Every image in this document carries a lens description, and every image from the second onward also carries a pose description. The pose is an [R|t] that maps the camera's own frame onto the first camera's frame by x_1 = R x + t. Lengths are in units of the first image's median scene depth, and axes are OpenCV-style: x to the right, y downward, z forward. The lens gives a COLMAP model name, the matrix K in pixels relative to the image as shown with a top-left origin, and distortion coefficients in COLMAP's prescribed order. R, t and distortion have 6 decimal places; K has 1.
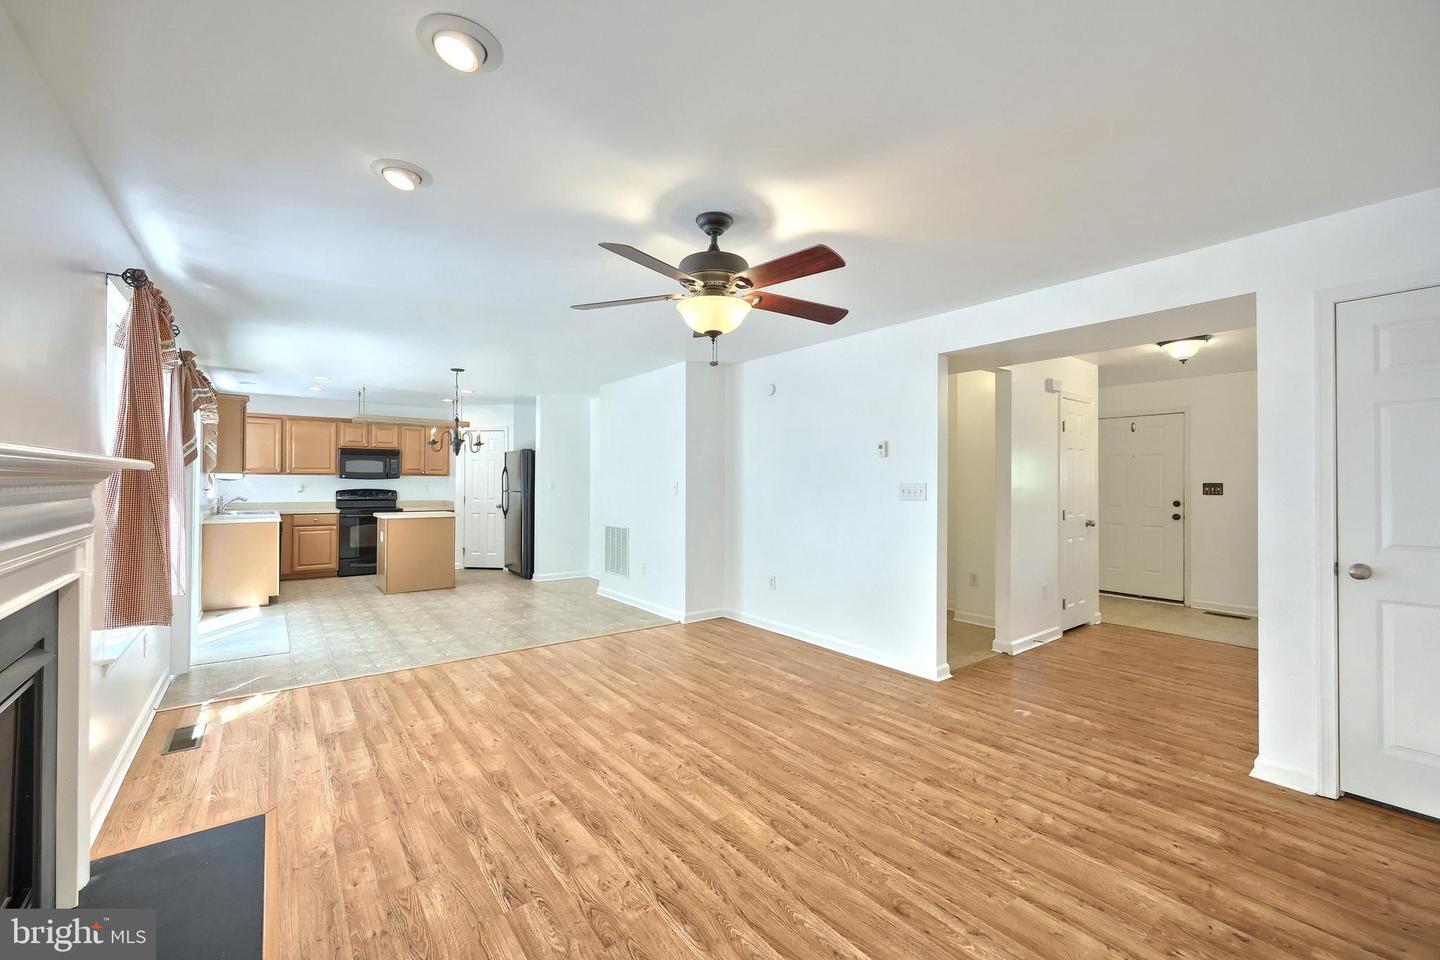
lens RADIAL K [[585.5, 0, 719.1], [0, 585.5, 477.9], [0, 0, 1]] dist [0.001892, 0.000211]
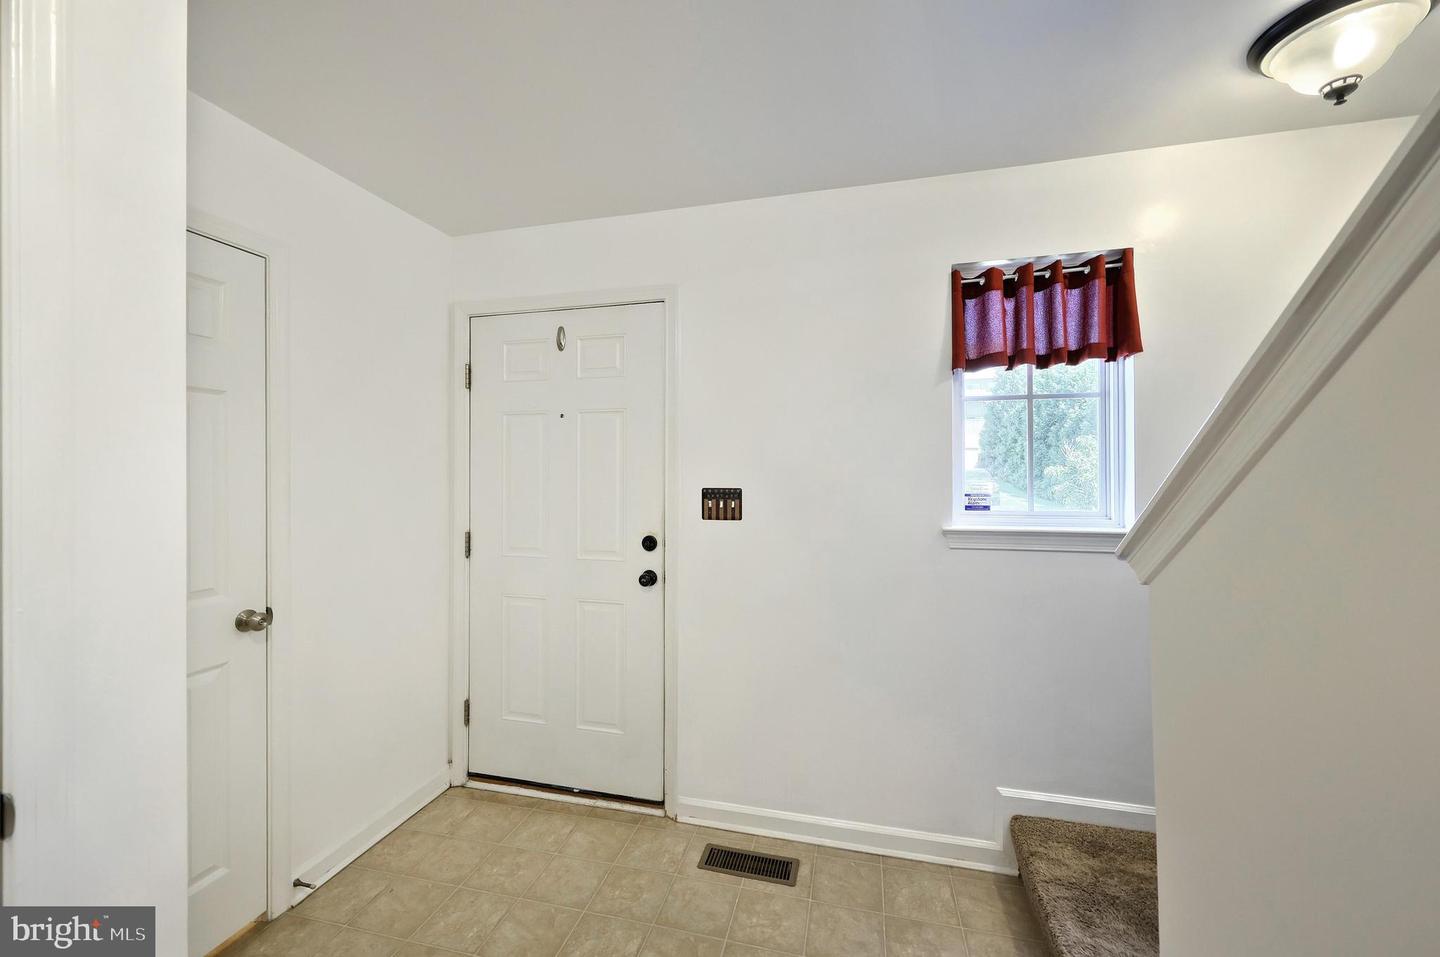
lens RADIAL K [[585.5, 0, 718.4], [0, 585.5, 476.0], [0, 0, 1]] dist [0.001892, 0.000211]
pose [[0.790151, -0.001314, 0.612911, 0.589081], [-0.000001, 0.999998, 0.002144, -0.000116], [-0.612912, -0.001695, 0.790149, 0.679573]]
